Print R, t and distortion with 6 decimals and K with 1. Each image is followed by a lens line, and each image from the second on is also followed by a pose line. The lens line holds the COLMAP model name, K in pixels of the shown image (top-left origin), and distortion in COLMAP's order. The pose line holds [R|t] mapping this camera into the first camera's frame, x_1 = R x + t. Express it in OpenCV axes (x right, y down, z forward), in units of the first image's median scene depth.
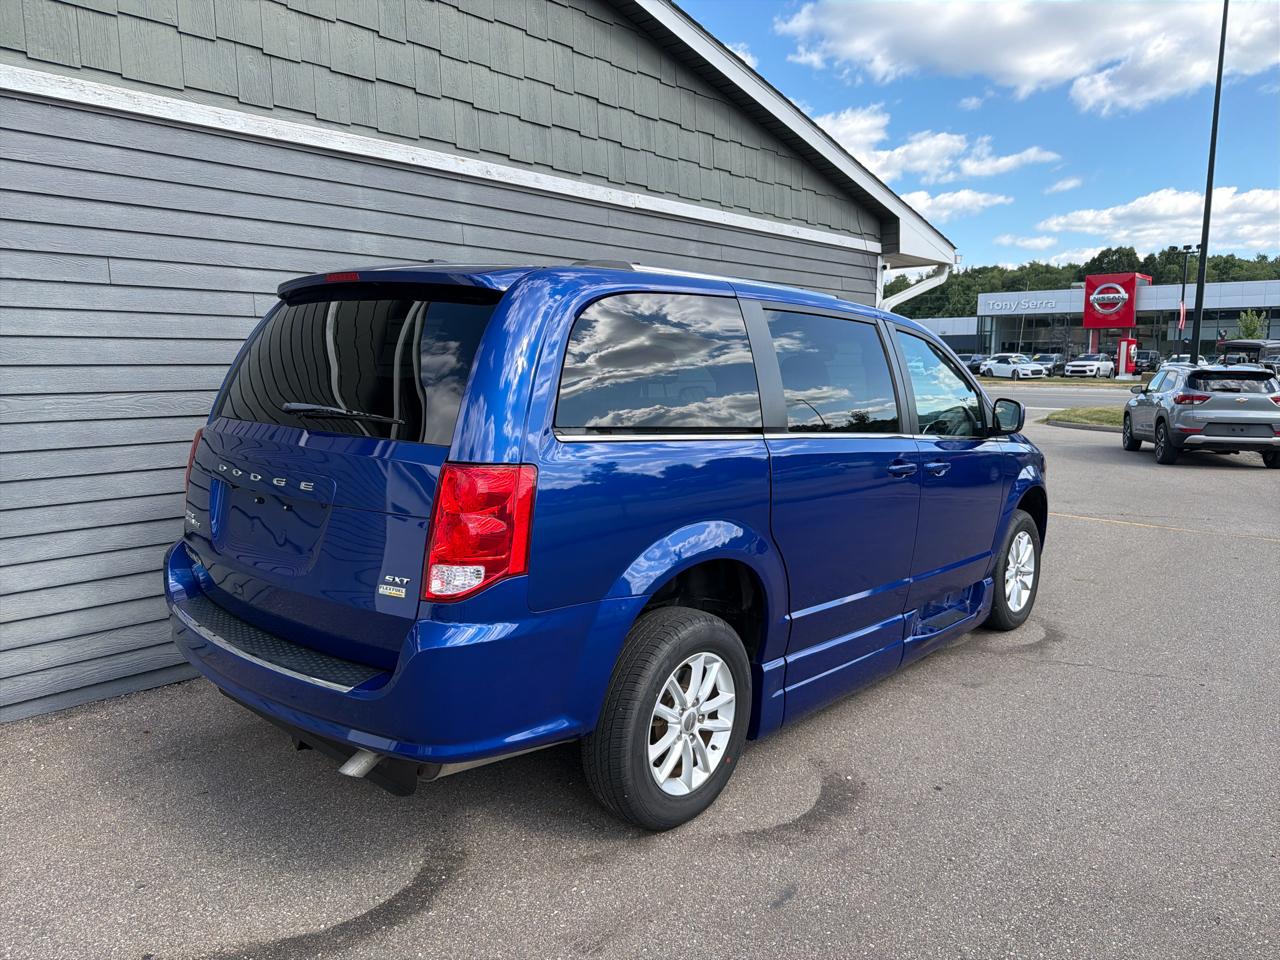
lens RADIAL K [[902.0, 0, 644.9], [0, 902.0, 480.3], [0, 0, 1]] dist [0.016900, -0.024676]
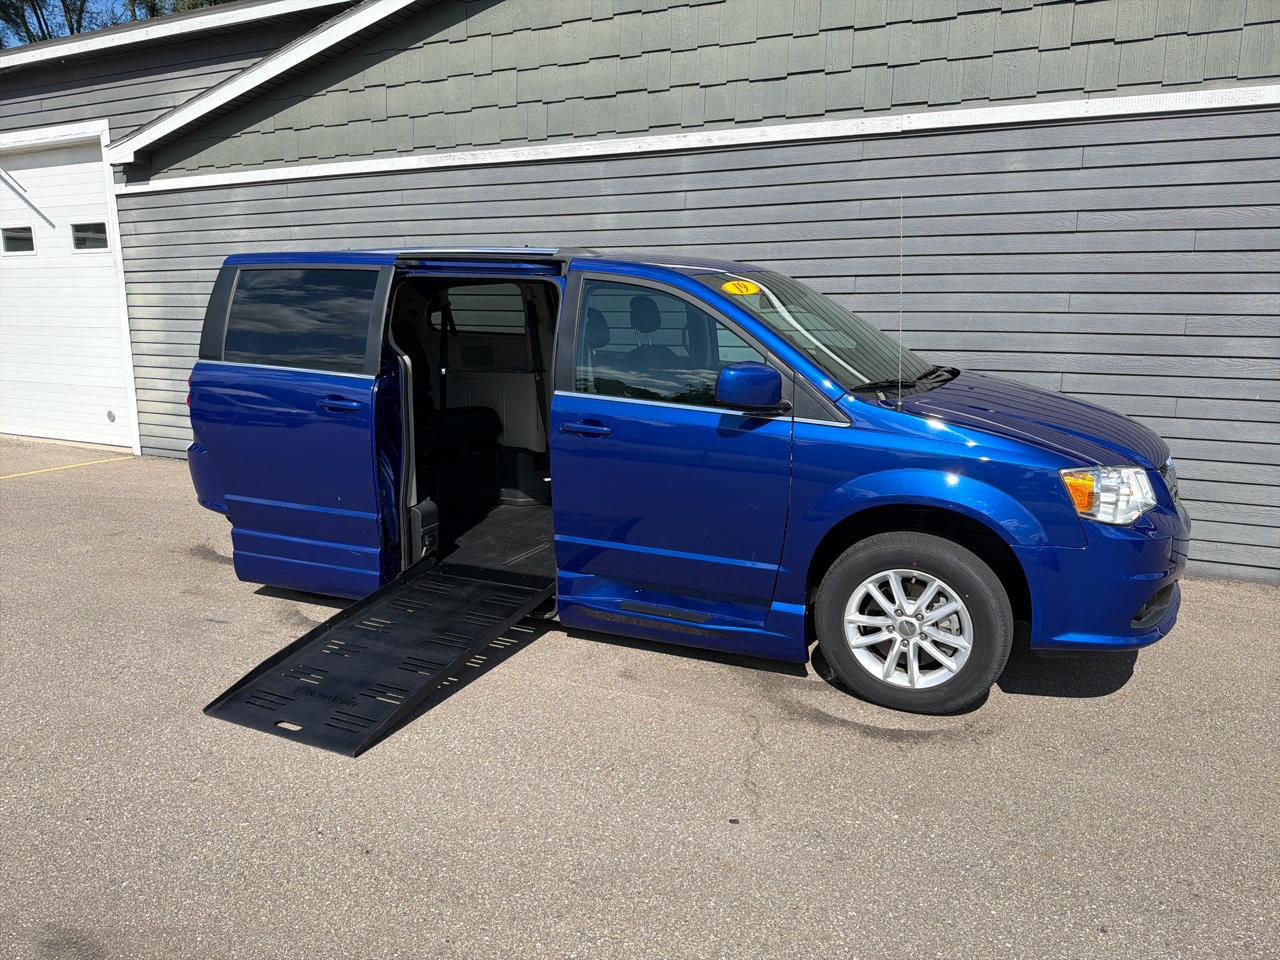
lens RADIAL K [[902.0, 0, 645.5], [0, 902.0, 488.9], [0, 0, 1]] dist [0.016900, -0.024676]
pose [[0.280864, 0.185807, -0.941590, 1.087225], [-0.131841, 0.979249, 0.153912, -0.083812], [0.950649, 0.080912, 0.299533, 0.695831]]
